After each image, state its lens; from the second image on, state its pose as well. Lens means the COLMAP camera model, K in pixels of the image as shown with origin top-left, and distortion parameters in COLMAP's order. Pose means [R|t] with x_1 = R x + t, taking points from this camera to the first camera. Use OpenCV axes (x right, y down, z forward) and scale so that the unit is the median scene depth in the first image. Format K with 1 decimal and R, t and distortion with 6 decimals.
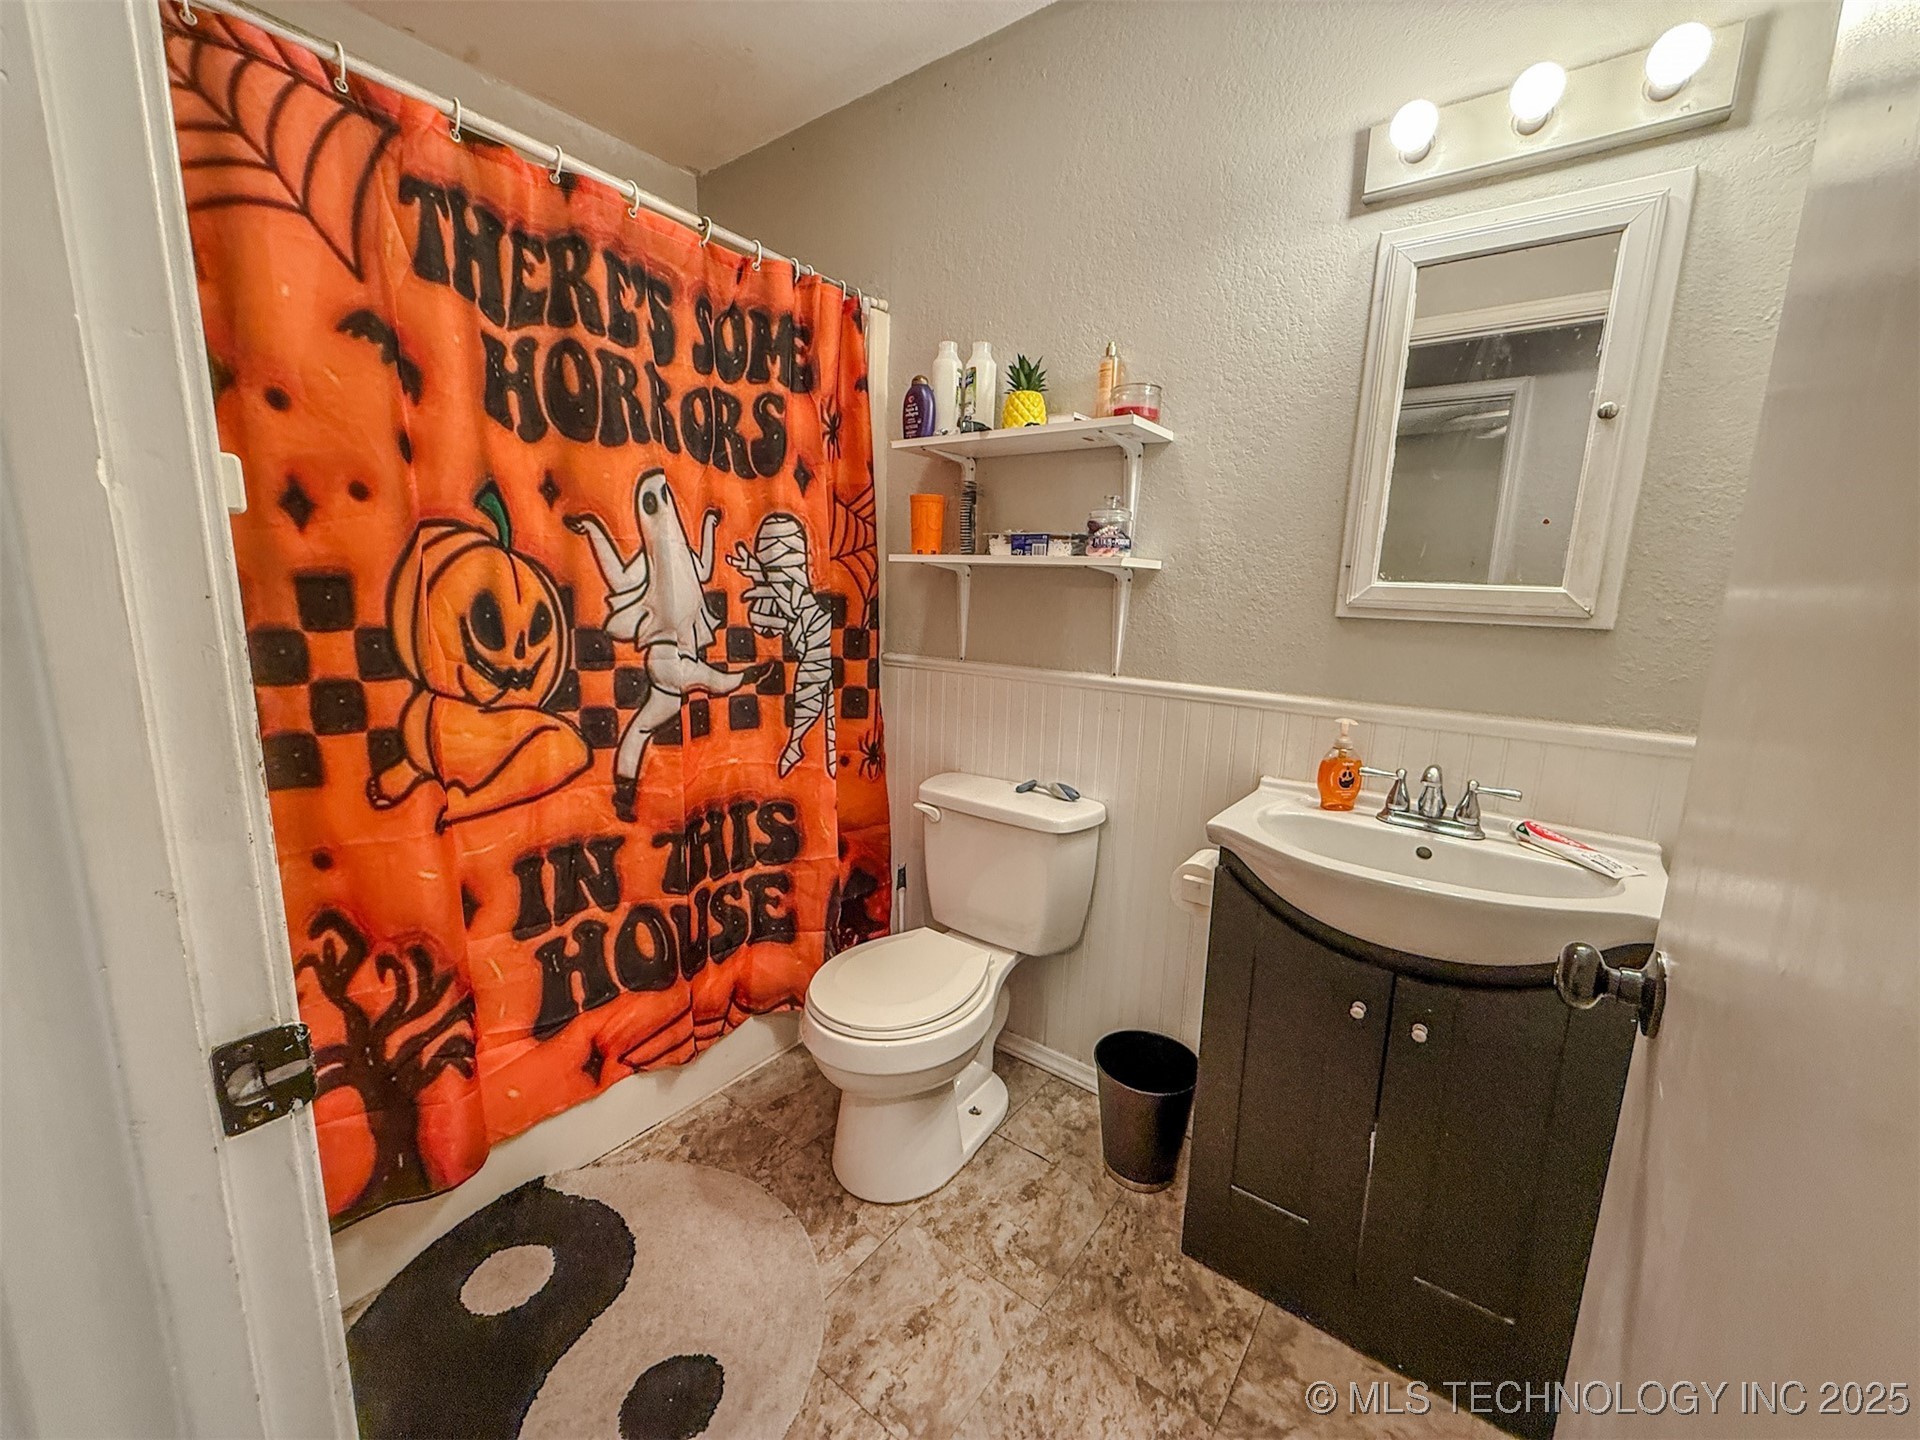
lens RADIAL K [[780.0, 0, 951.8], [0, 780.0, 724.2], [0, 0, 1]] dist [-0.002337, -0.000006]
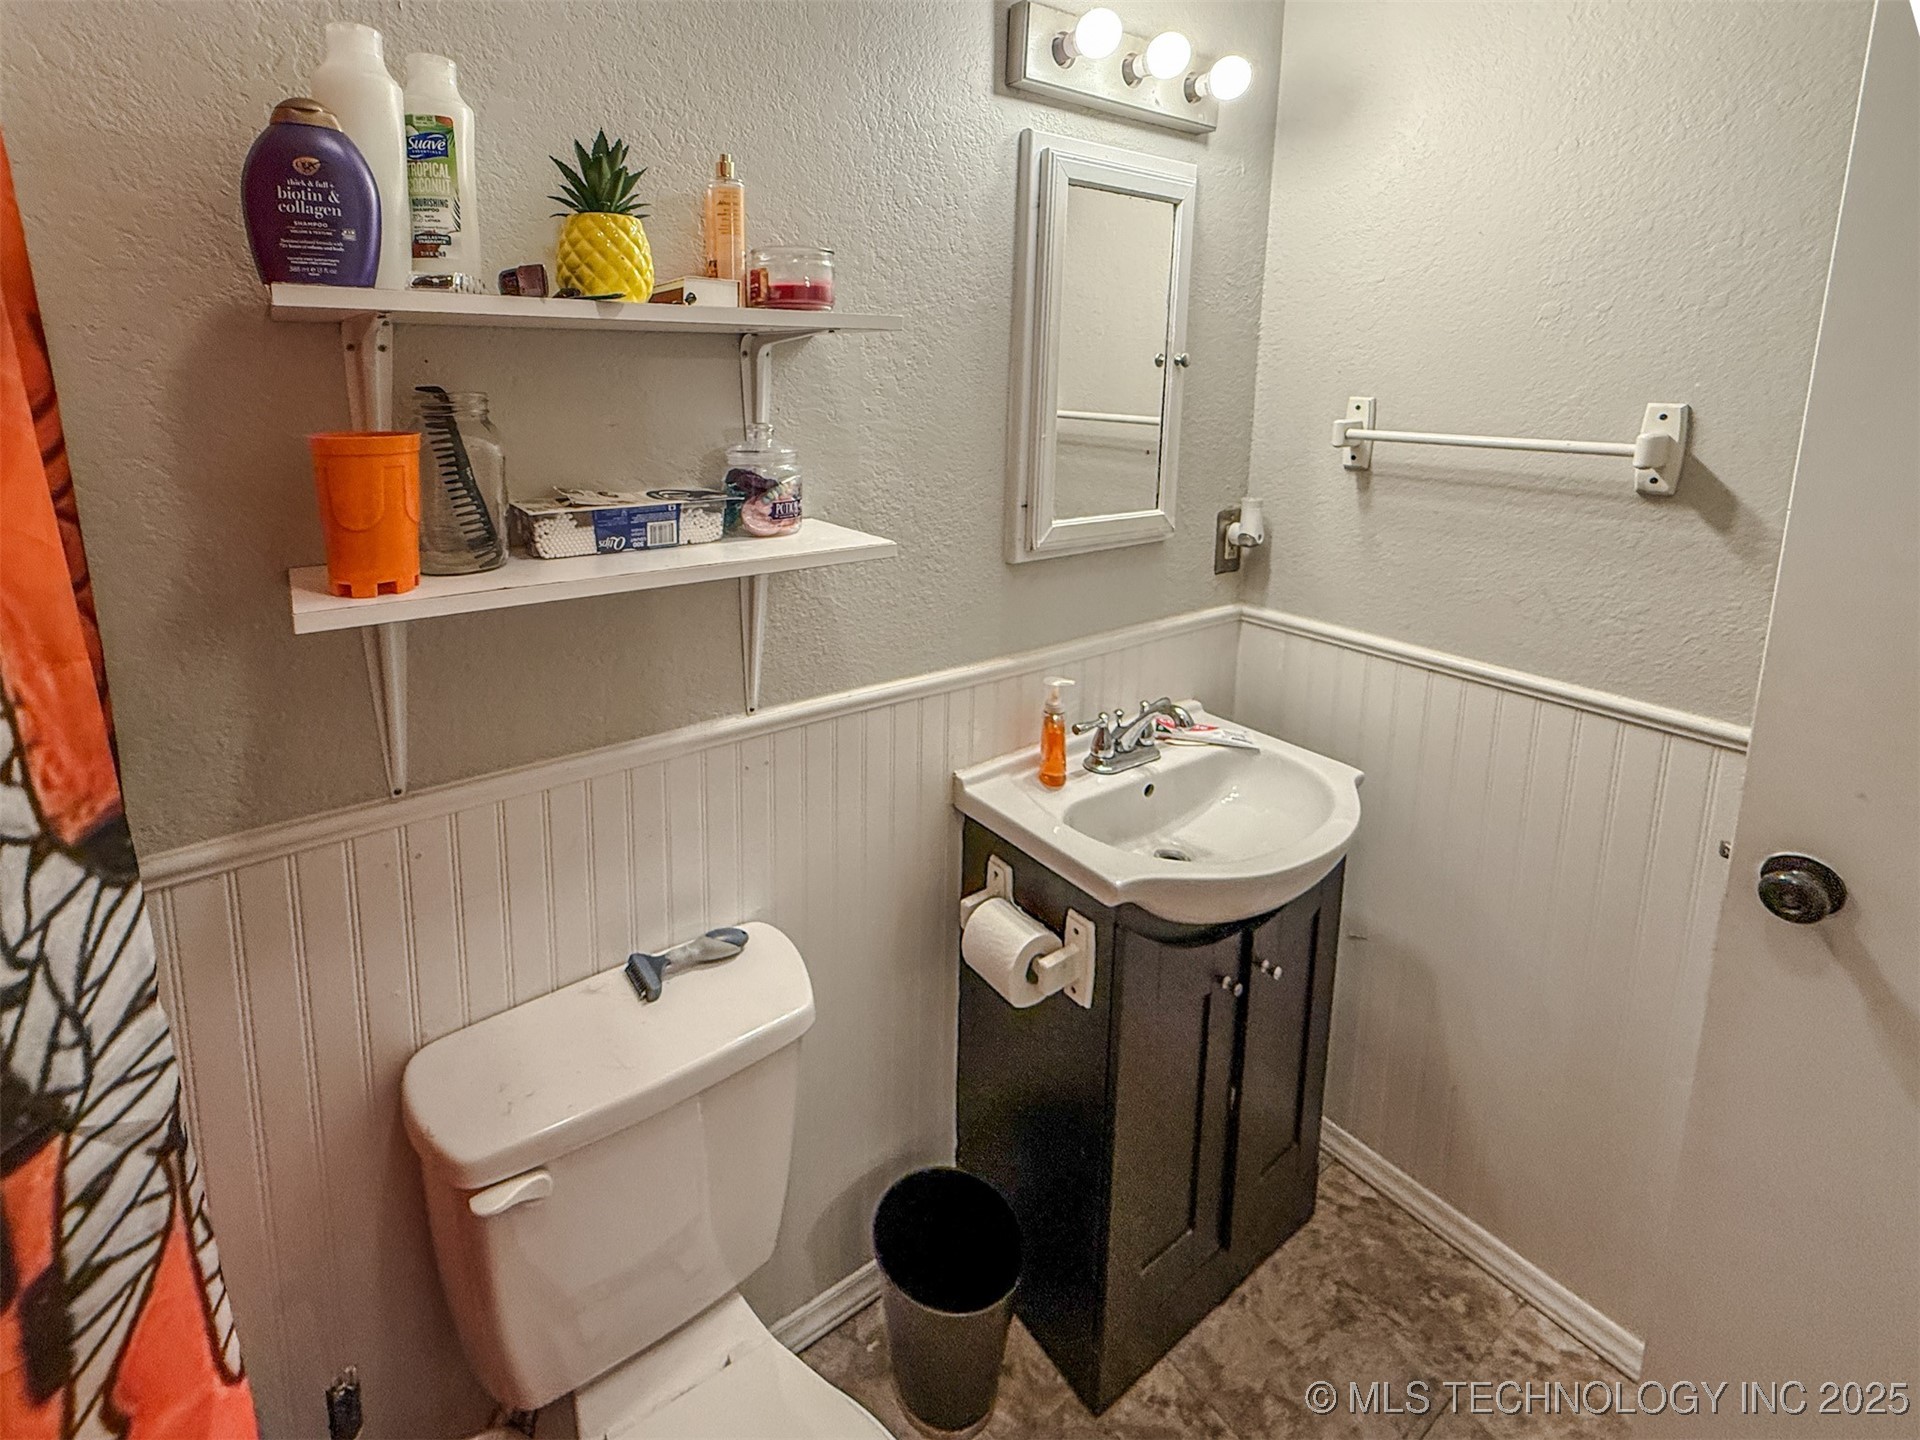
lens RADIAL K [[869.9, 0, 912.7], [0, 869.9, 510.3], [0, 0, 1]] dist [0.000844, 0.000731]
pose [[0.327381, -0.164045, 0.930543, -0.406263], [0.169712, 0.979007, 0.112881, -0.315357], [-0.929527, 0.120969, 0.348349, 0.755050]]
